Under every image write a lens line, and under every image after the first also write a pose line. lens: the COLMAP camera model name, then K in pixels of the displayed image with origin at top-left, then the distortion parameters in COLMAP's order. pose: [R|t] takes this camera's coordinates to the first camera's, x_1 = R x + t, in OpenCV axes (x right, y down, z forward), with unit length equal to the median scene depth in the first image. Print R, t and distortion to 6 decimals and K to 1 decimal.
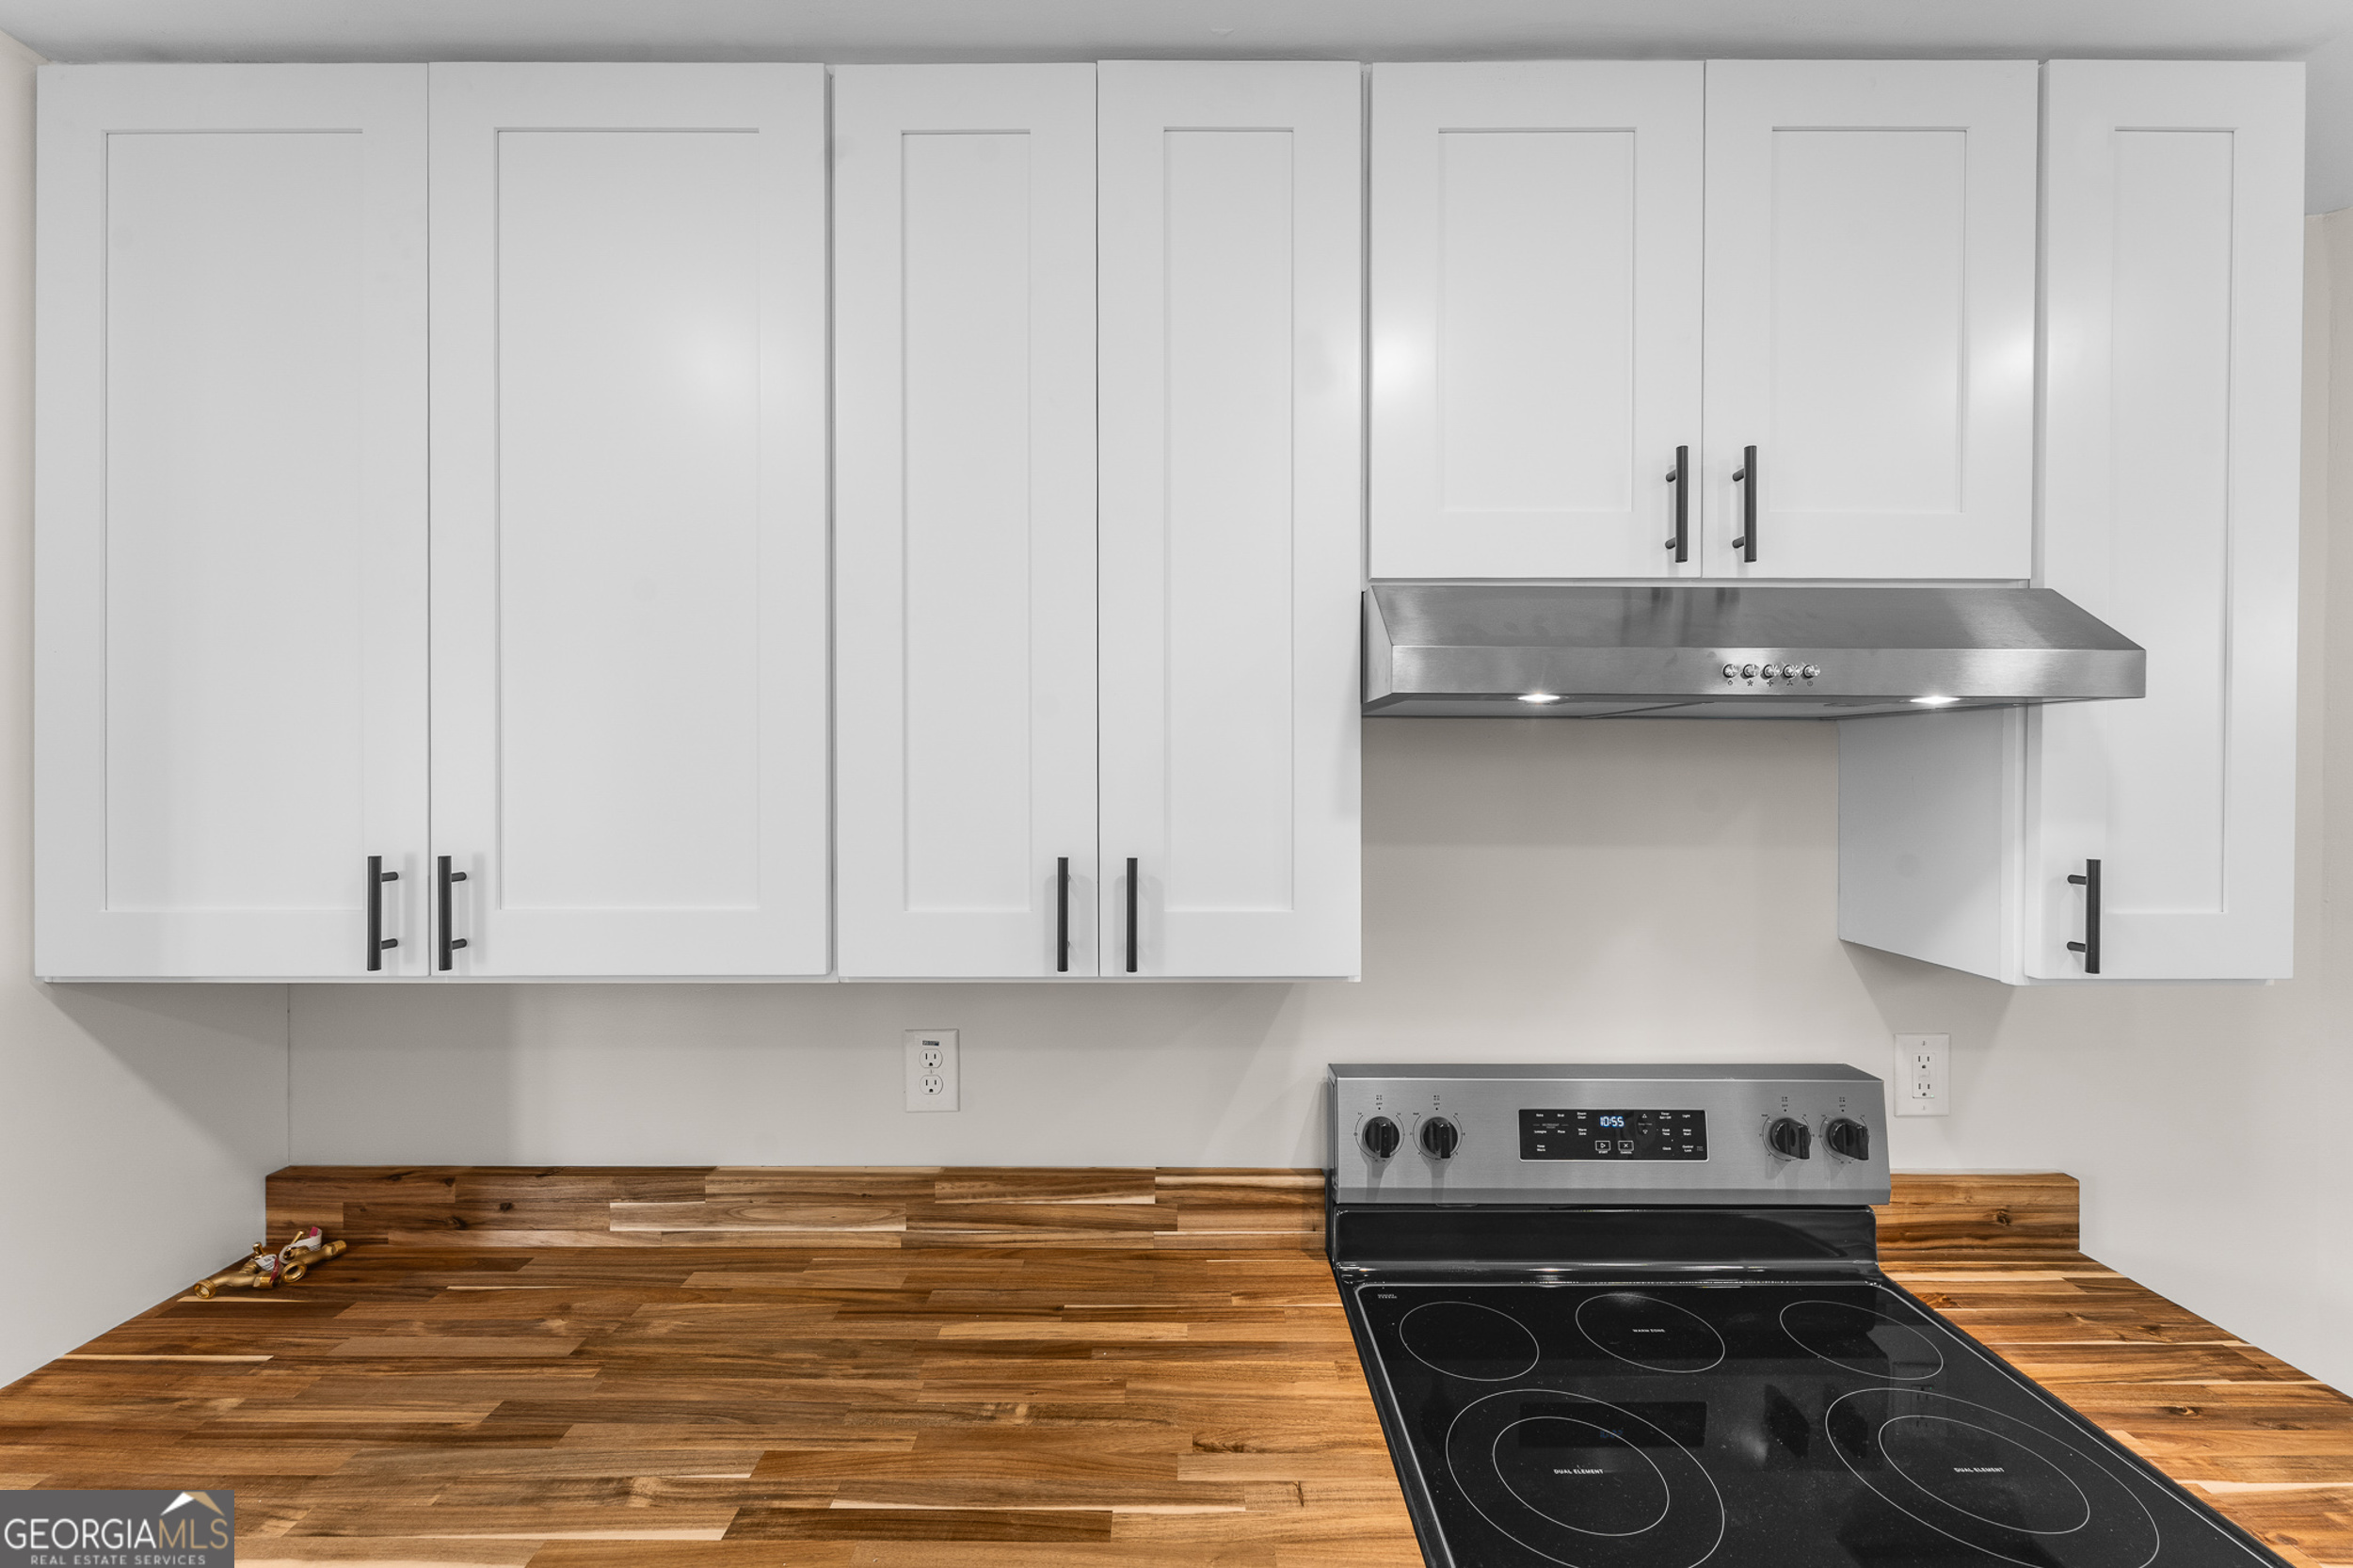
lens RADIAL K [[962.0, 0, 1188.4], [0, 962.0, 779.0], [0, 0, 1]] dist [0.005814, -0.002065]
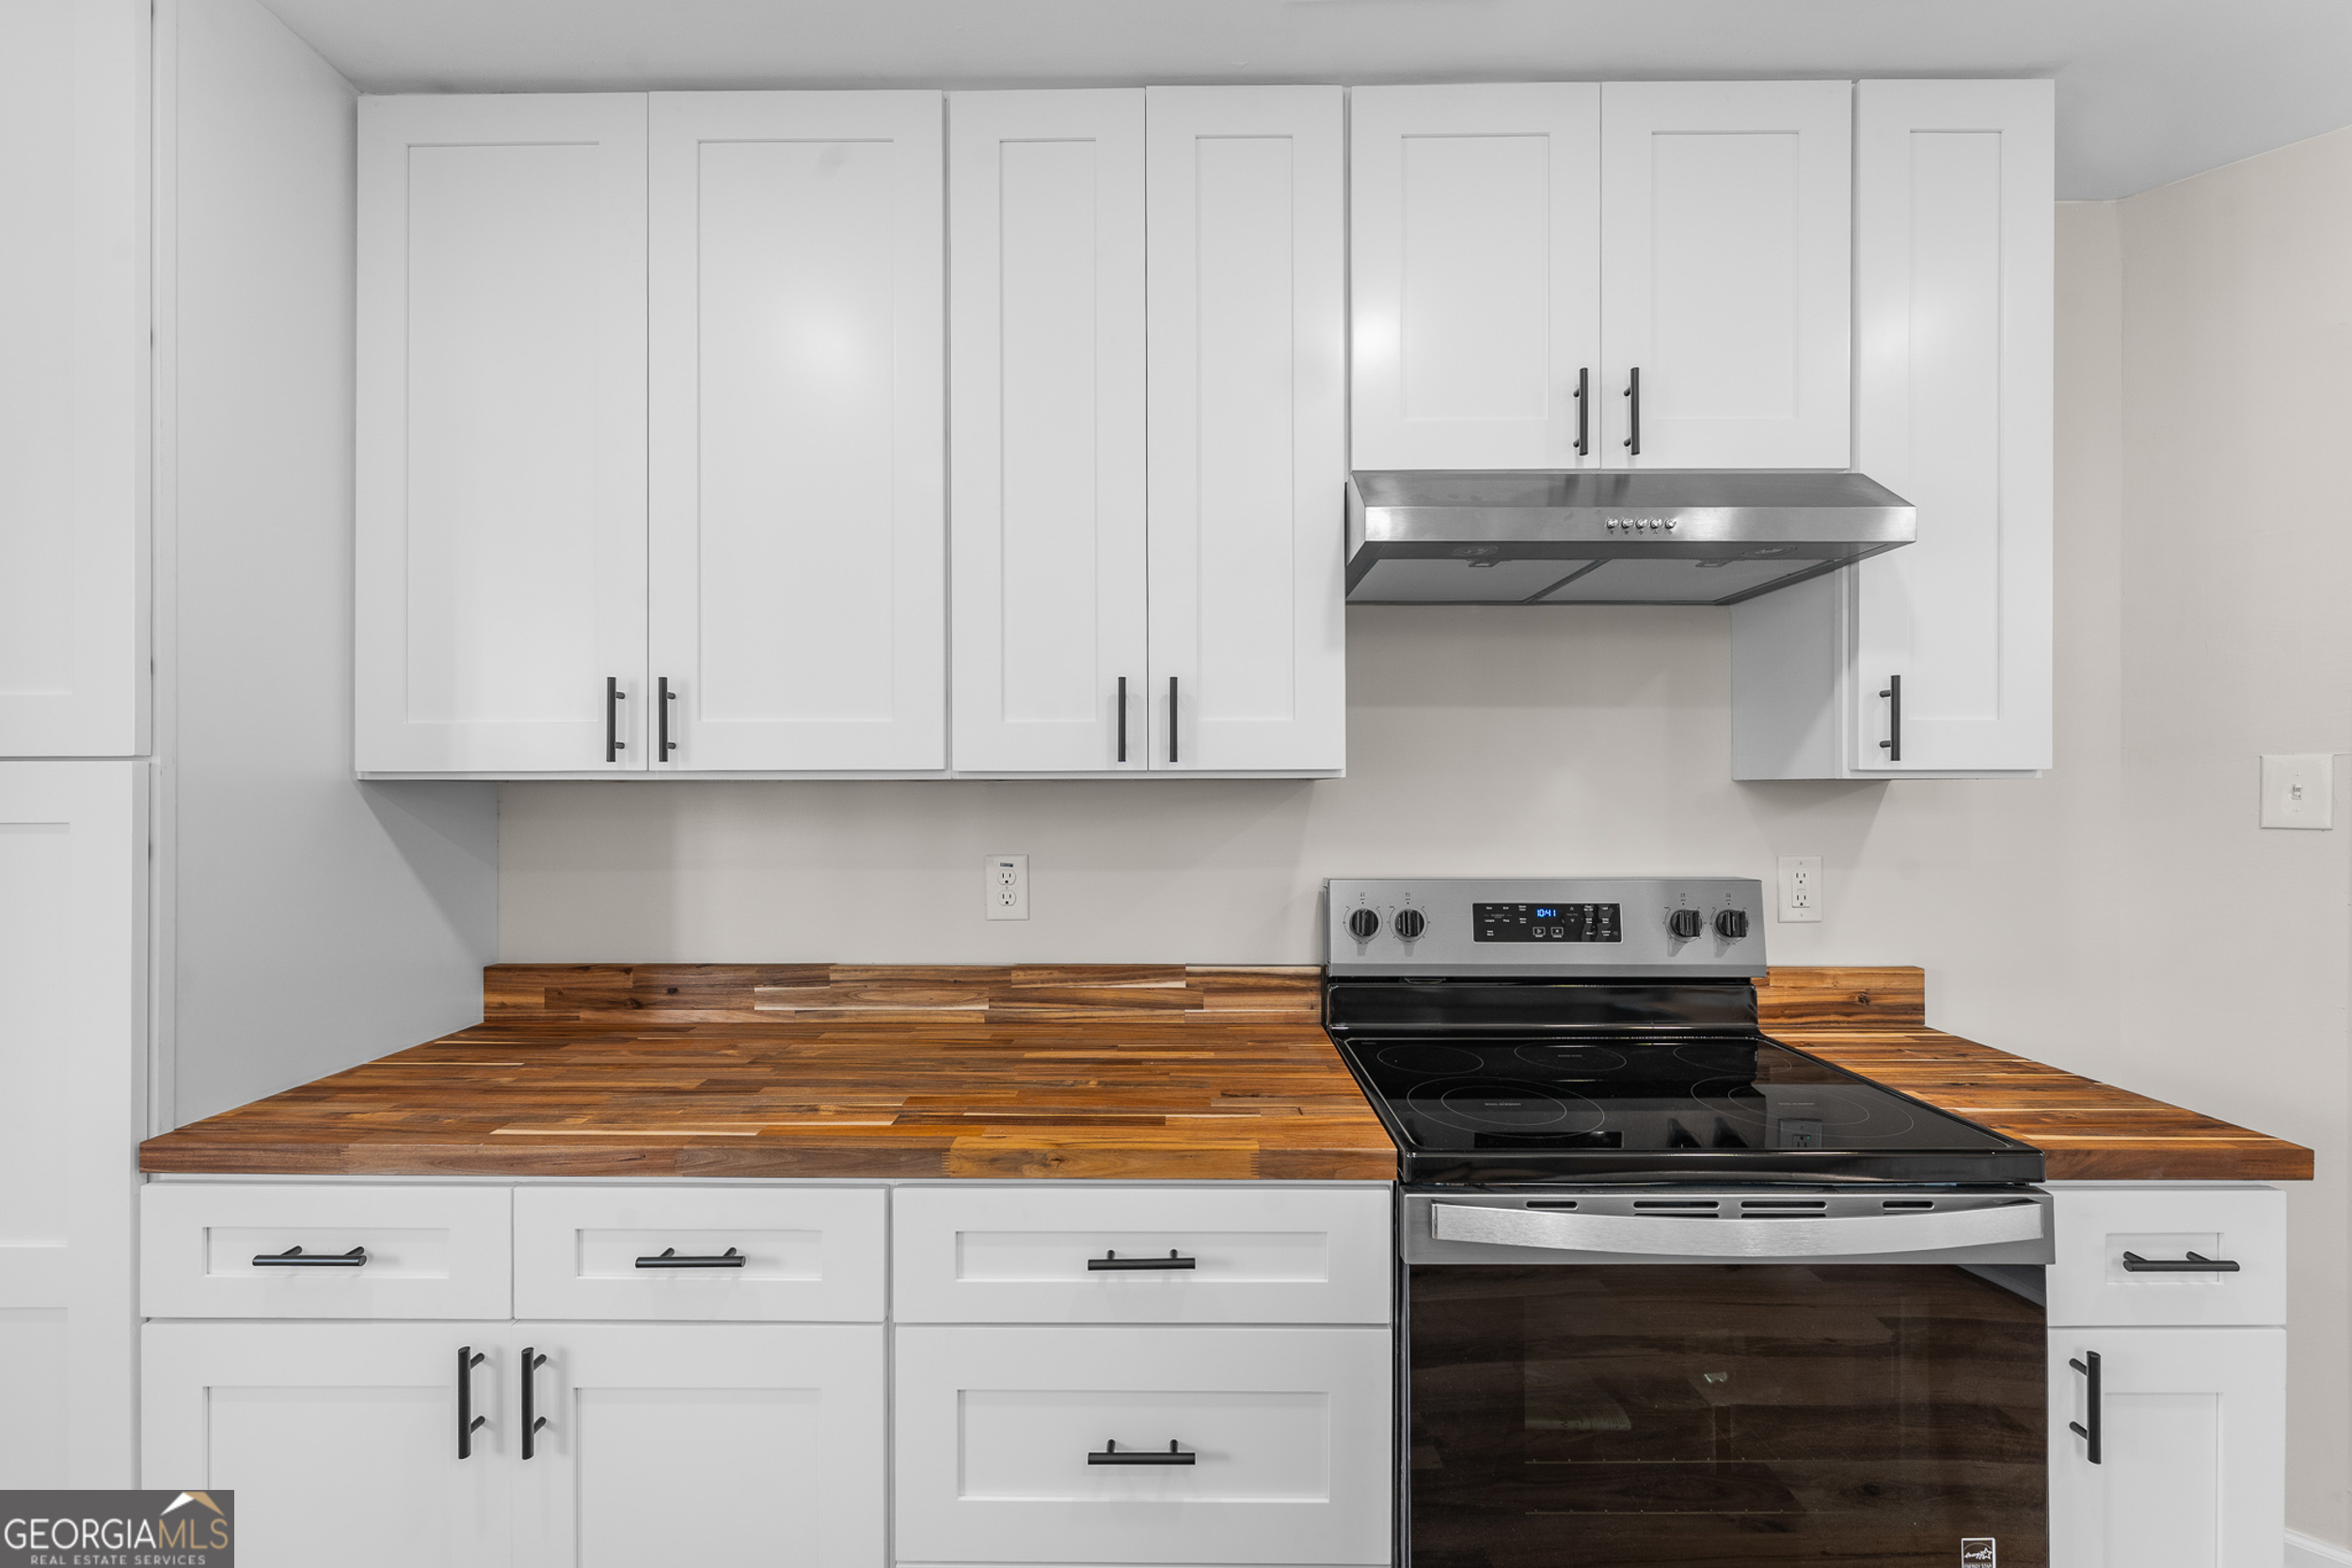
lens RADIAL K [[961.5, 0, 1185.3], [0, 961.5, 788.3], [0, 0, 1]] dist [0.005814, -0.002065]
pose [[0.999961, -0.001874, -0.008688, -0.025197], [0.001796, 0.999958, -0.008966, 0.202406], [0.008705, 0.008950, 0.999922, -0.275353]]
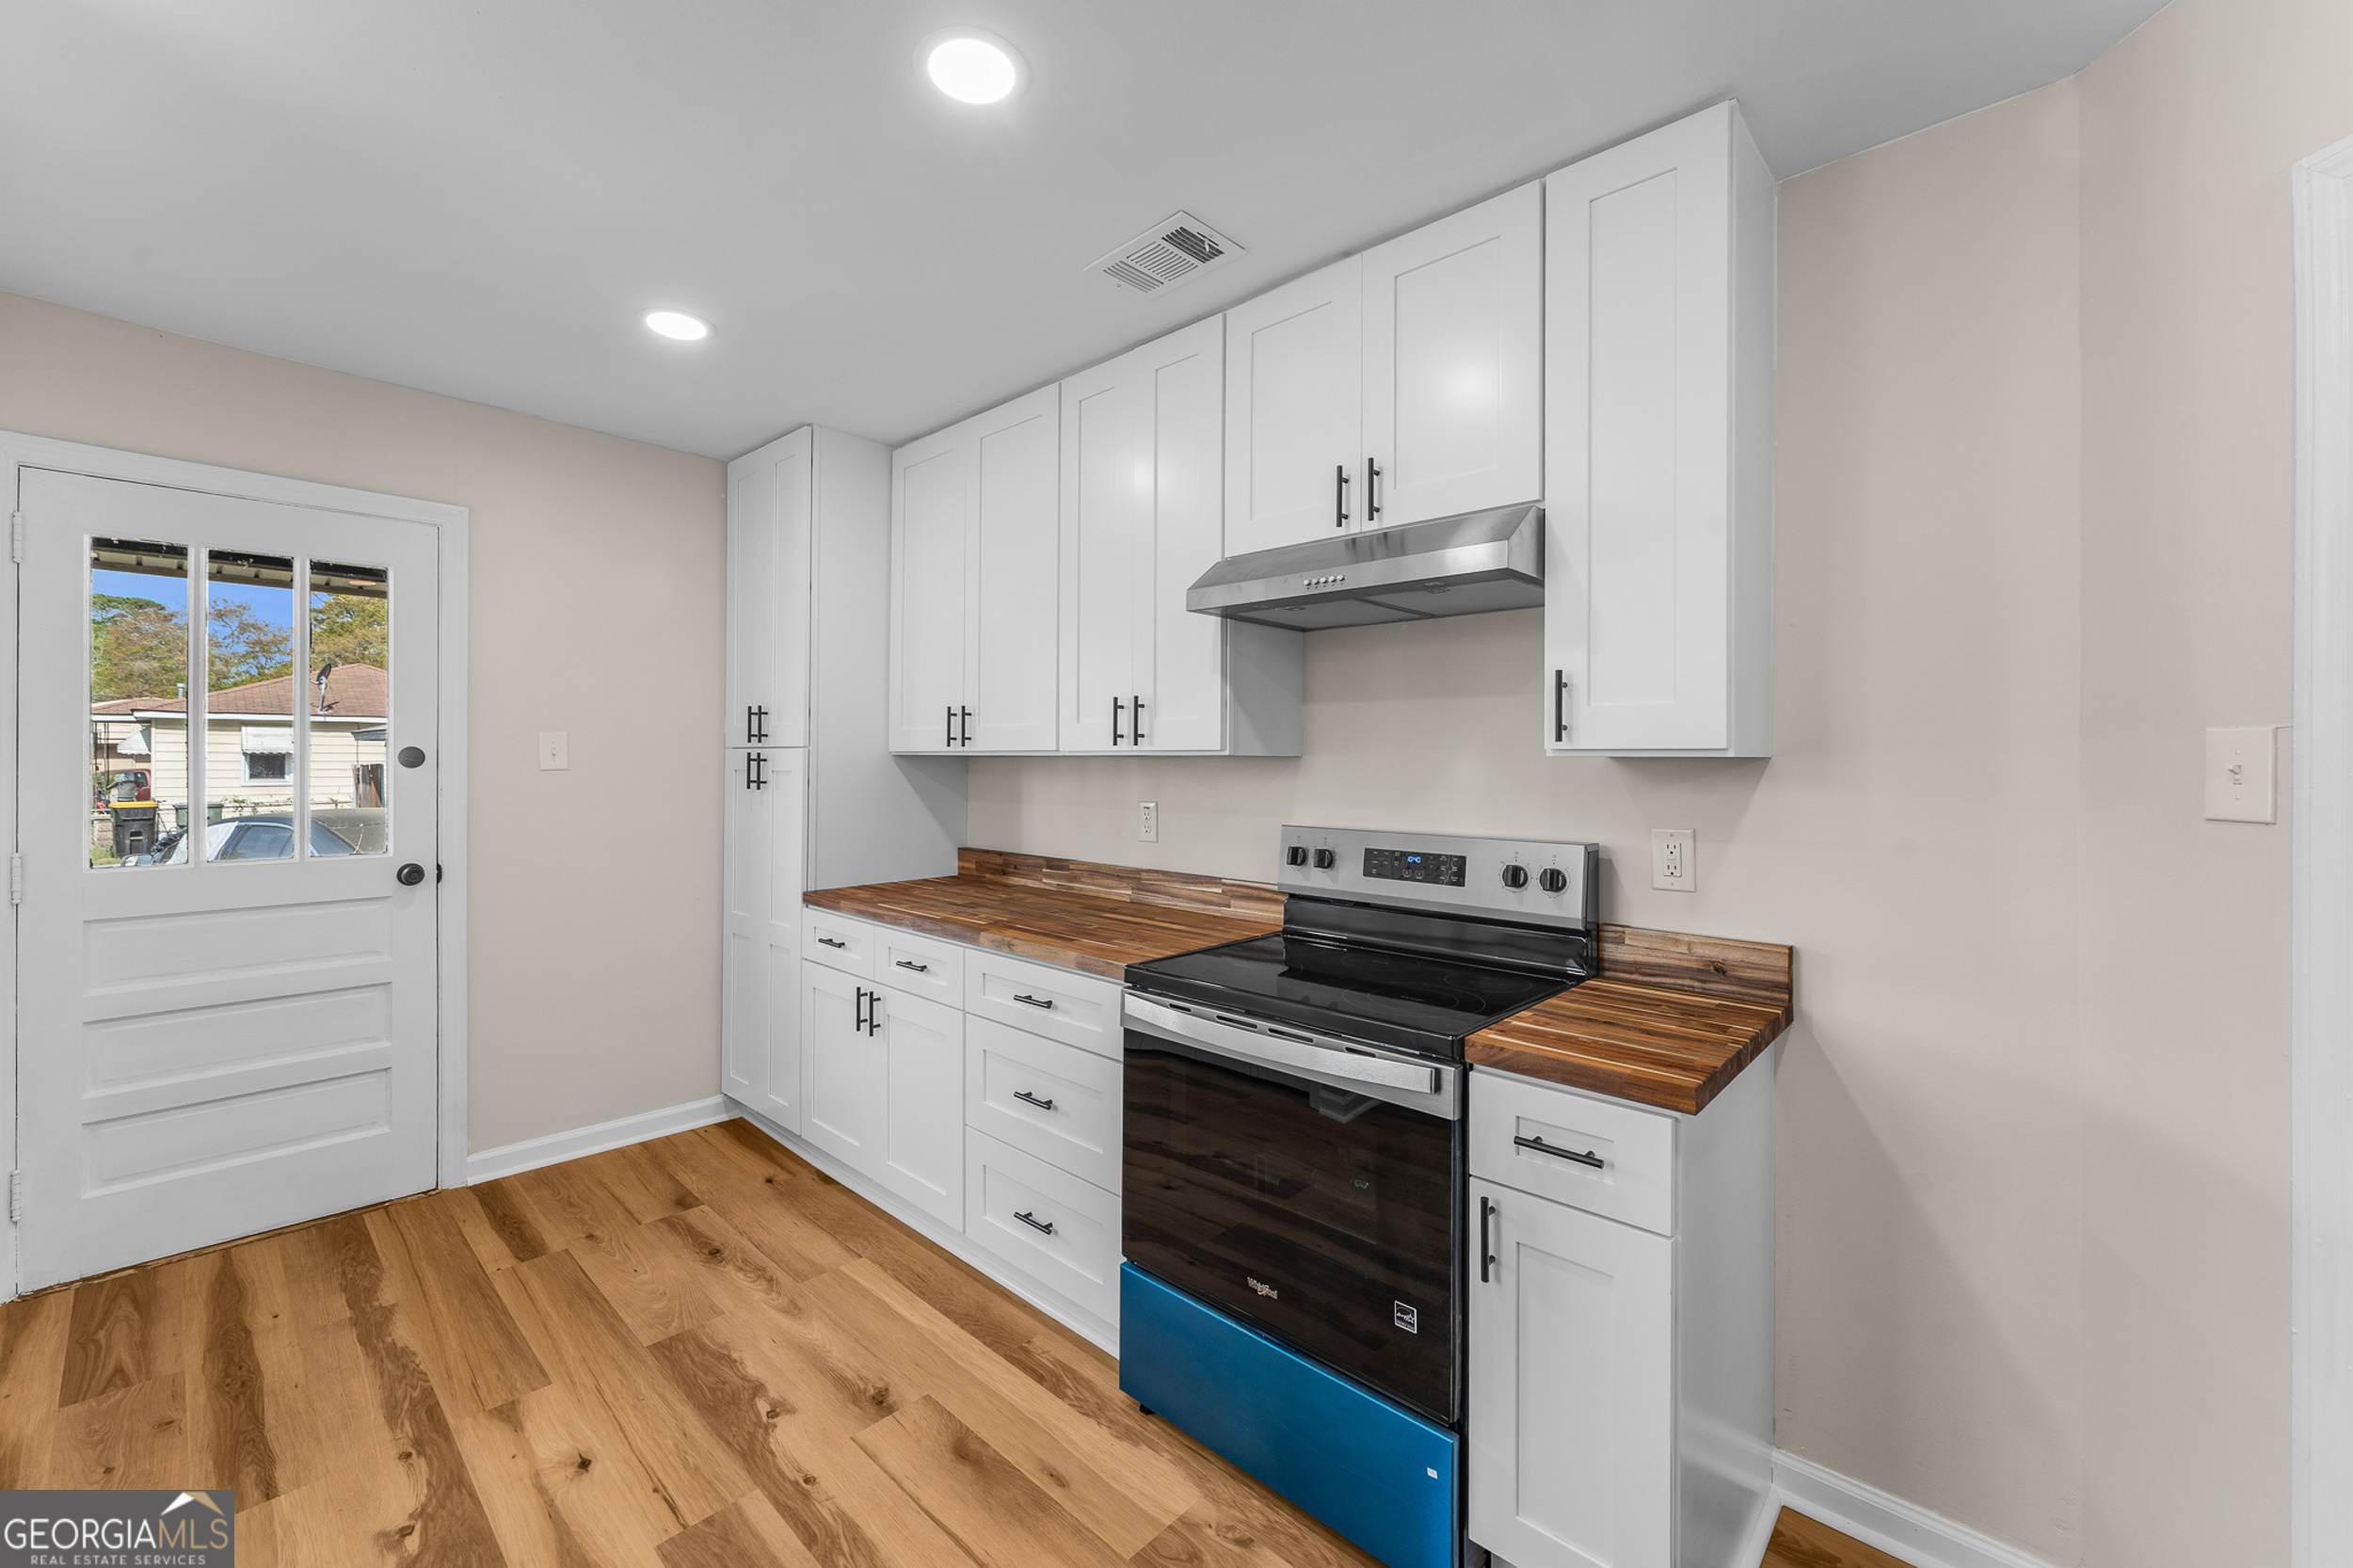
lens RADIAL K [[962.0, 0, 1165.6], [0, 962.0, 751.3], [0, 0, 1]] dist [0.005814, -0.002065]
pose [[0.720624, -0.002344, -0.693322, 1.277364], [-0.008372, 0.999892, -0.012083, 0.195408], [0.693276, 0.014512, 0.720526, -0.480221]]
